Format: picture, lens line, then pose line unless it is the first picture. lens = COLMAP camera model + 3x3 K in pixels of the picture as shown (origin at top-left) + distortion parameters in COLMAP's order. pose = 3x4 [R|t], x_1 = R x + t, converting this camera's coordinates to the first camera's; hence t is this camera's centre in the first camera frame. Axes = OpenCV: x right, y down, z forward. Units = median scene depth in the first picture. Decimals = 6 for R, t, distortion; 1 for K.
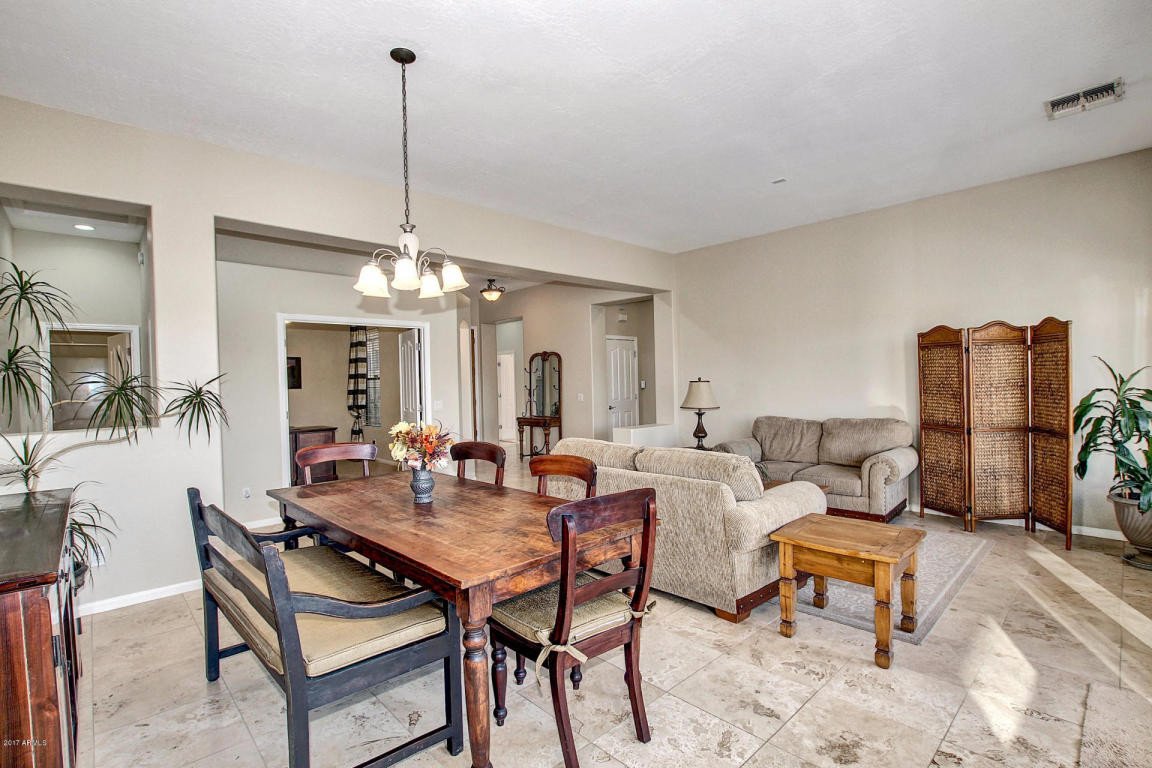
lens RADIAL K [[543.4, 0, 583.8], [0, 543.4, 388.6], [0, 0, 1]] dist [-0.024858, 0.000438]
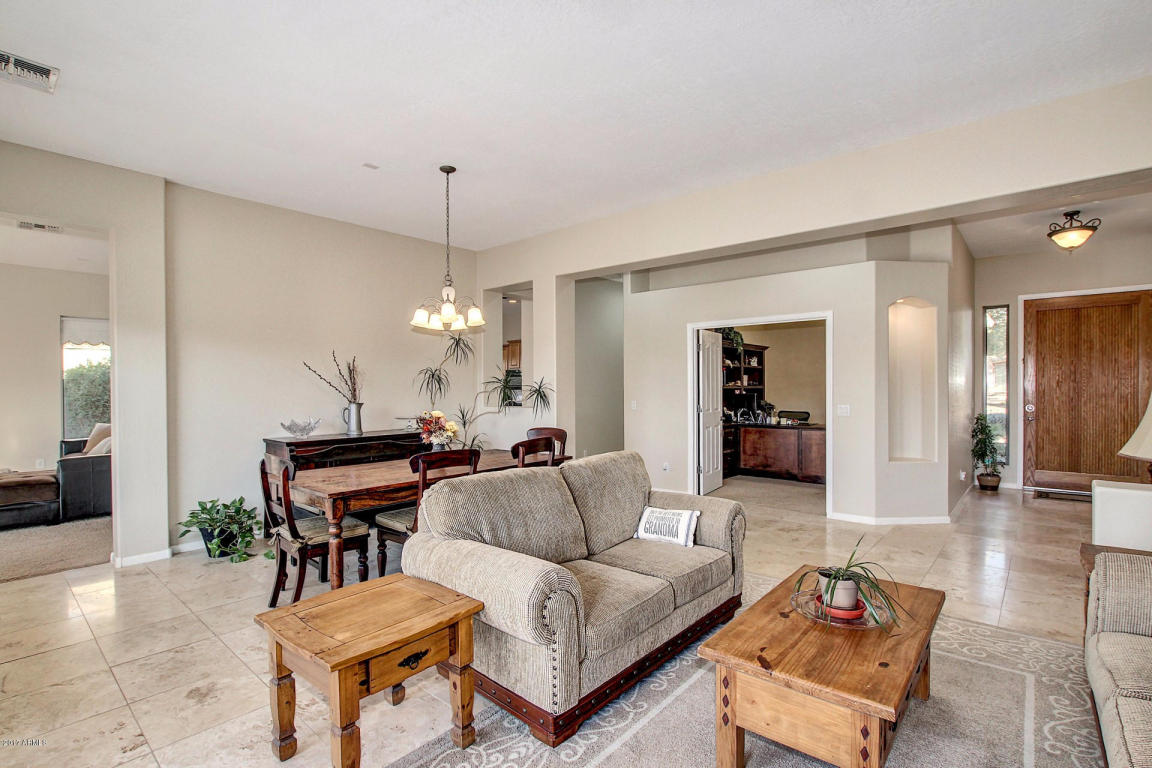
lens RADIAL K [[543.4, 0, 583.8], [0, 543.4, 388.6], [0, 0, 1]] dist [-0.024858, 0.000438]
pose [[0.100617, 0.033138, -0.994373, 1.244649], [-0.005849, 0.999448, 0.032716, -0.053140], [0.994908, 0.002524, 0.100755, 1.227464]]
